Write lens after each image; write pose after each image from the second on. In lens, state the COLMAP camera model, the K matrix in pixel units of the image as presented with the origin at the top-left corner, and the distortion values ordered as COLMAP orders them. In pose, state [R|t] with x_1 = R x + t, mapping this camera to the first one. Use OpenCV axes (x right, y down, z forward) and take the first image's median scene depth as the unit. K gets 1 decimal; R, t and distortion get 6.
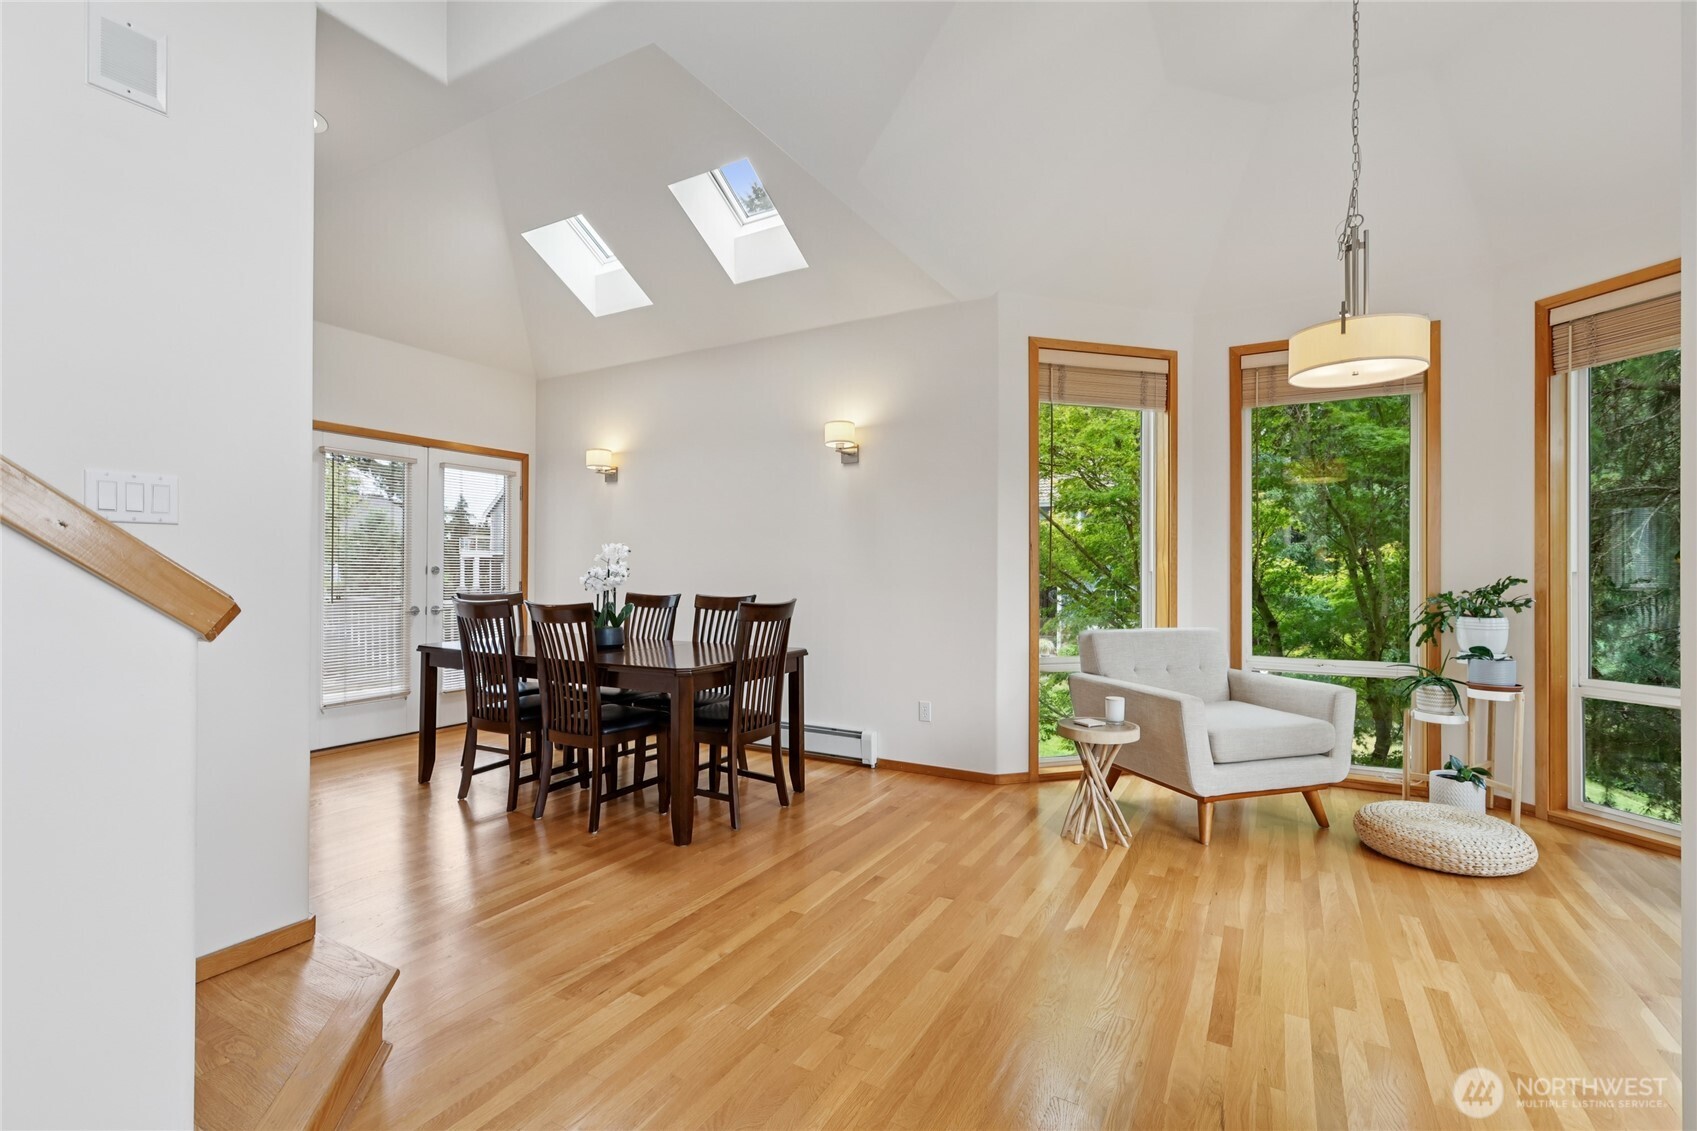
lens RADIAL K [[771.4, 0, 860.9], [0, 771.4, 565.7], [0, 0, 1]] dist [0.012092, 0.000129]
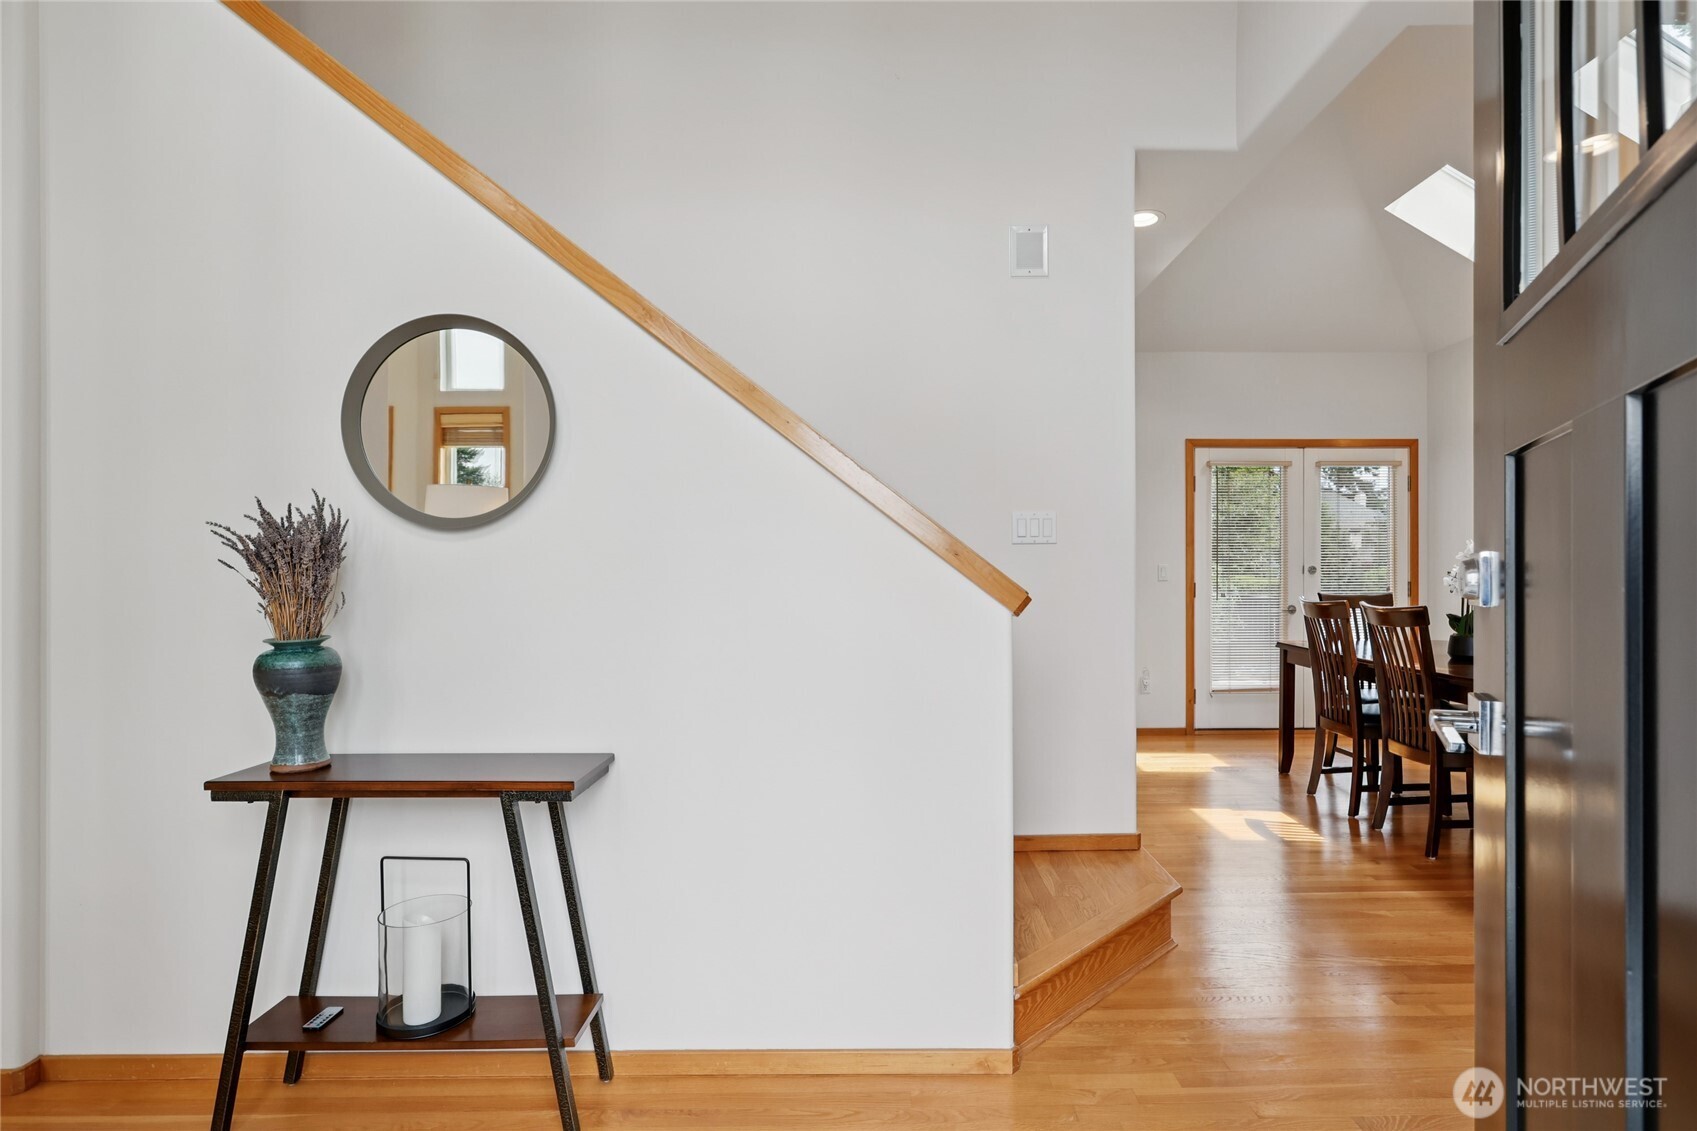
lens RADIAL K [[839.0, 0, 848.5], [0, 839.0, 565.5], [0, 0, 1]] dist [-0.000697, -0.000116]
pose [[0.475321, -0.010330, -0.879752, 0.196106], [0.012971, 0.999905, -0.004732, -0.004521], [0.879717, -0.009162, 0.475410, -0.069873]]
